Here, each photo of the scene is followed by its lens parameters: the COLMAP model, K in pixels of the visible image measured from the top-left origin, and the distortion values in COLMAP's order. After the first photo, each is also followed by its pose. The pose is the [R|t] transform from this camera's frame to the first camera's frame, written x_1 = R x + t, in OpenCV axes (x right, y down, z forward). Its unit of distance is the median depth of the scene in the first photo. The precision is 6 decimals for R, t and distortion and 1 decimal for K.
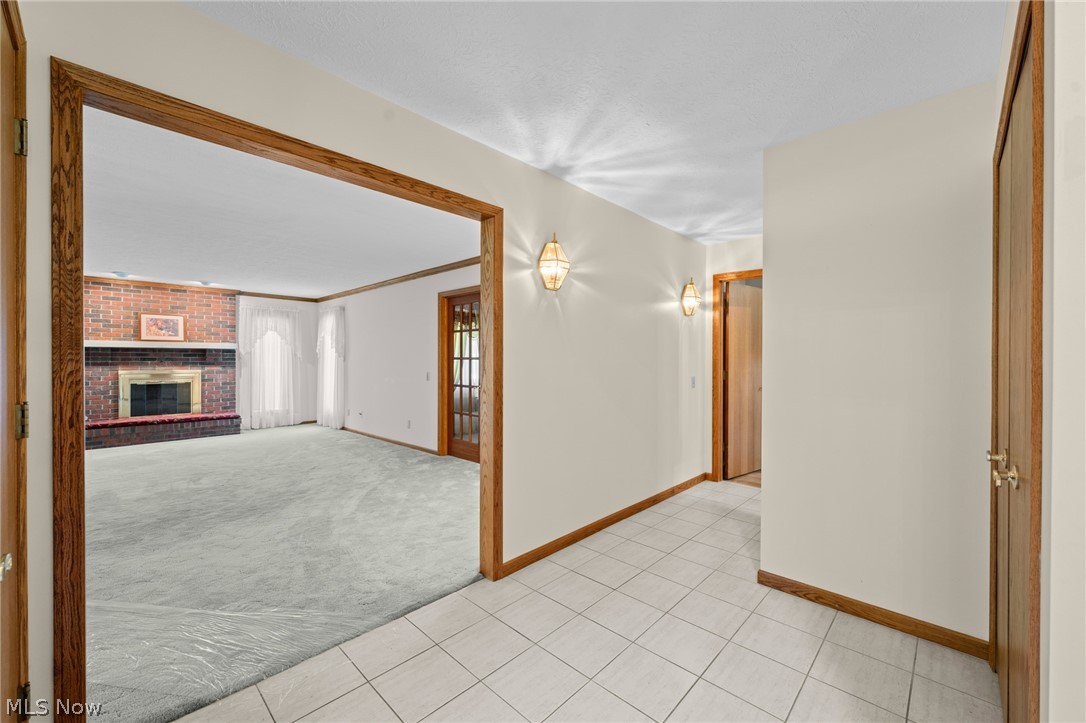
lens RADIAL K [[430.2, 0, 543.0], [0, 430.2, 361.5], [0, 0, 1]] dist [-0.002052, -0.000305]
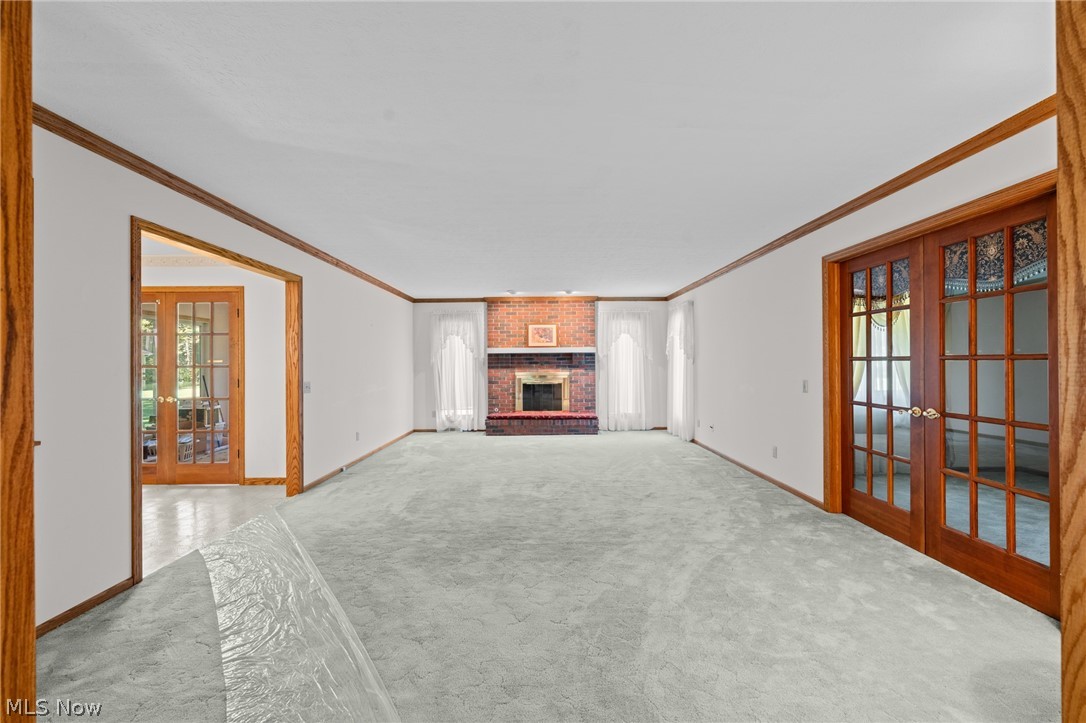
lens RADIAL K [[430.2, 0, 543.0], [0, 430.2, 361.5], [0, 0, 1]] dist [-0.002052, -0.000305]
pose [[0.699790, -0.008265, -0.714301, -0.061876], [0.005492, 0.999966, -0.006190, -0.001579], [0.714328, 0.000409, 0.699811, 0.198814]]
